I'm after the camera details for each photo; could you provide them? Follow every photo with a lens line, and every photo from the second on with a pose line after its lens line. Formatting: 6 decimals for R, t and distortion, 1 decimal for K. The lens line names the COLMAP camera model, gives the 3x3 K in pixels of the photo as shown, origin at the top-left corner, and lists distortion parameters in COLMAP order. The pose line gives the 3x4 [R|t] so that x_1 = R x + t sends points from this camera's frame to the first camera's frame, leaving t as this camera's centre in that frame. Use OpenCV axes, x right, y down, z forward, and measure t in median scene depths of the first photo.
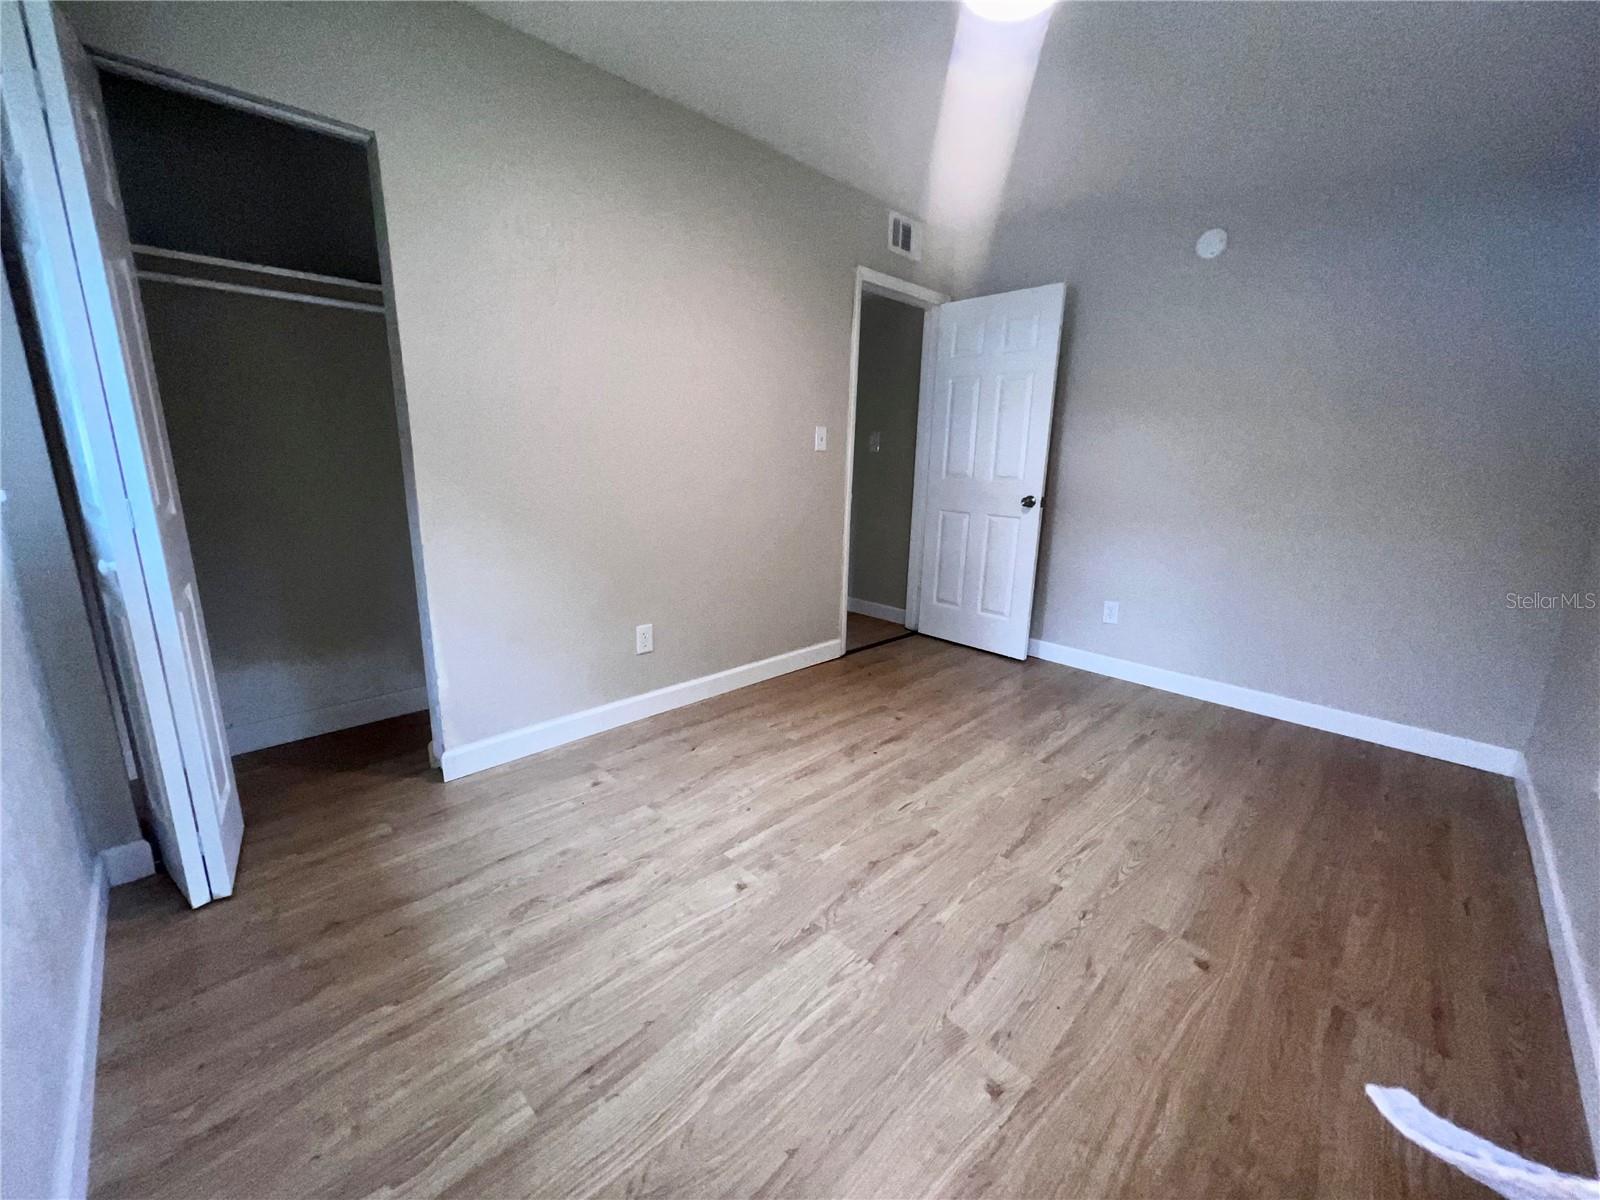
lens RADIAL K [[640.9, 0, 806.4], [0, 640.9, 596.0], [0, 0, 1]] dist [-0.001724, 0.001146]
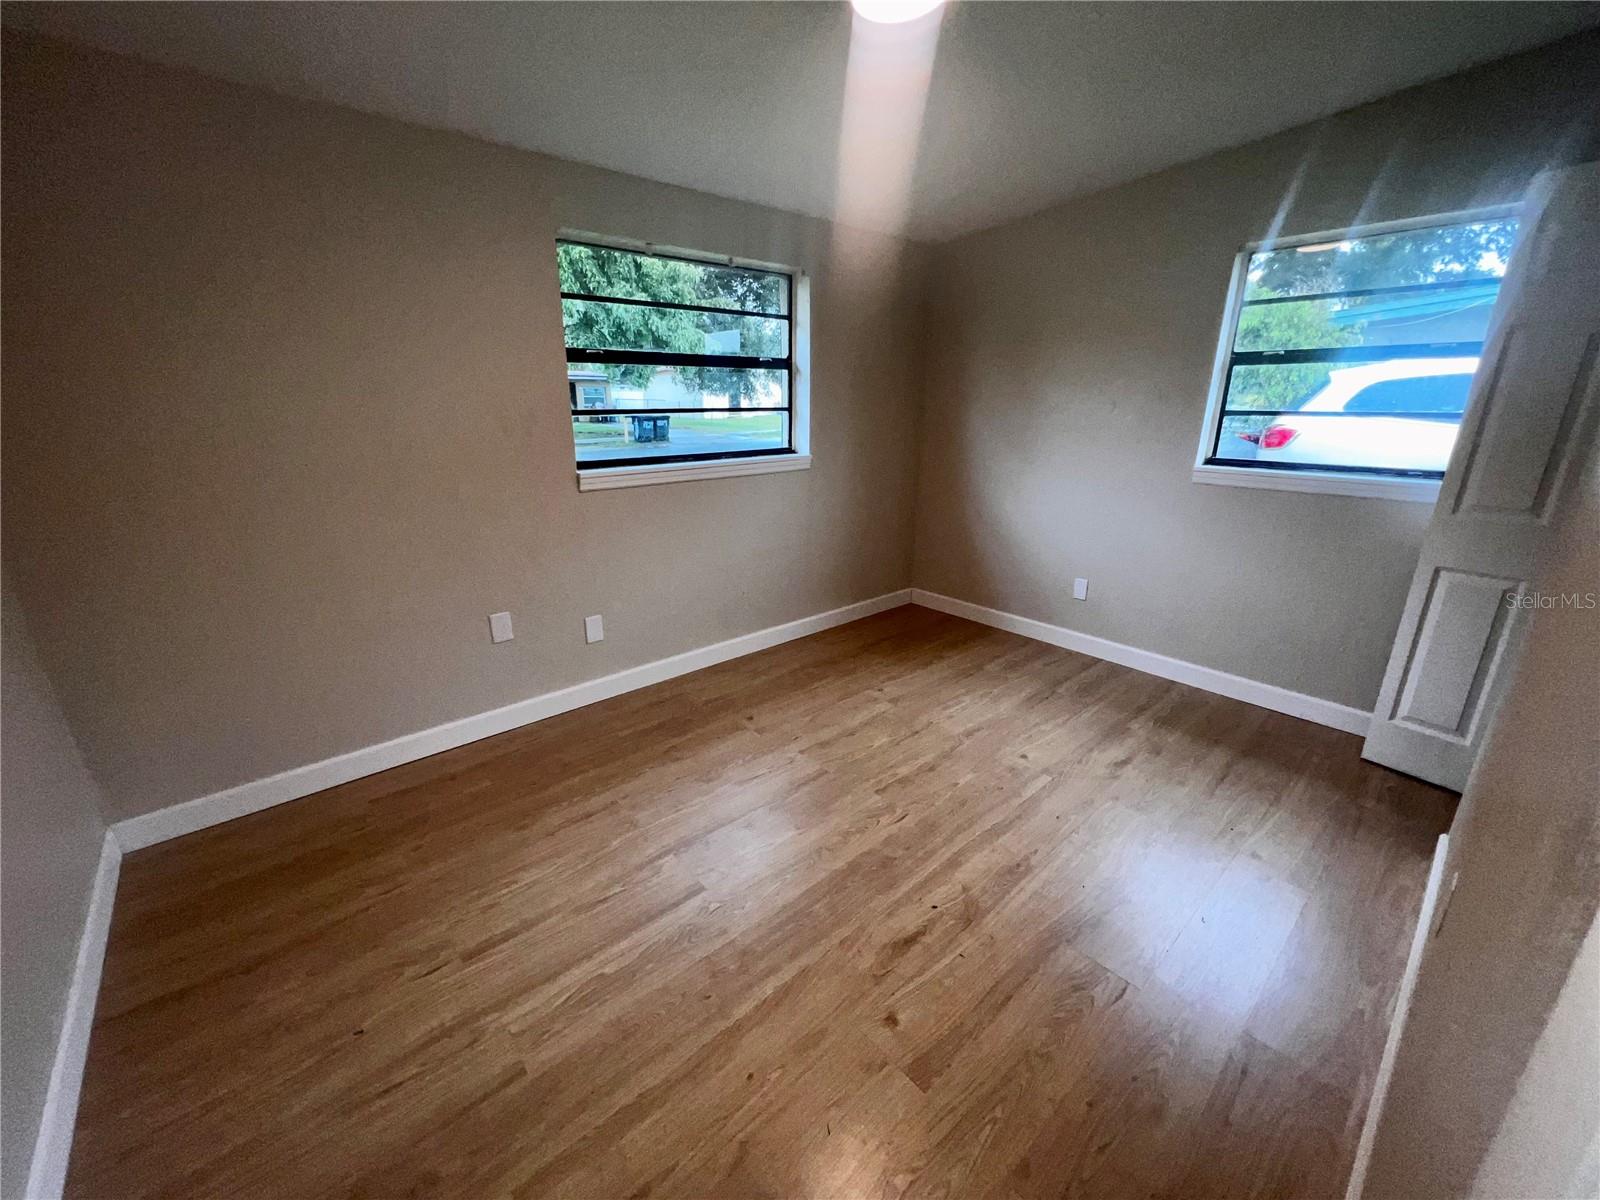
lens RADIAL K [[640.9, 0, 794.4], [0, 640.9, 606.4], [0, 0, 1]] dist [-0.001724, 0.001146]
pose [[-0.996497, -0.048642, 0.068027, 0.287199], [-0.006649, 0.856949, 0.515358, -0.498220], [-0.083364, 0.513100, -0.854271, 1.816962]]
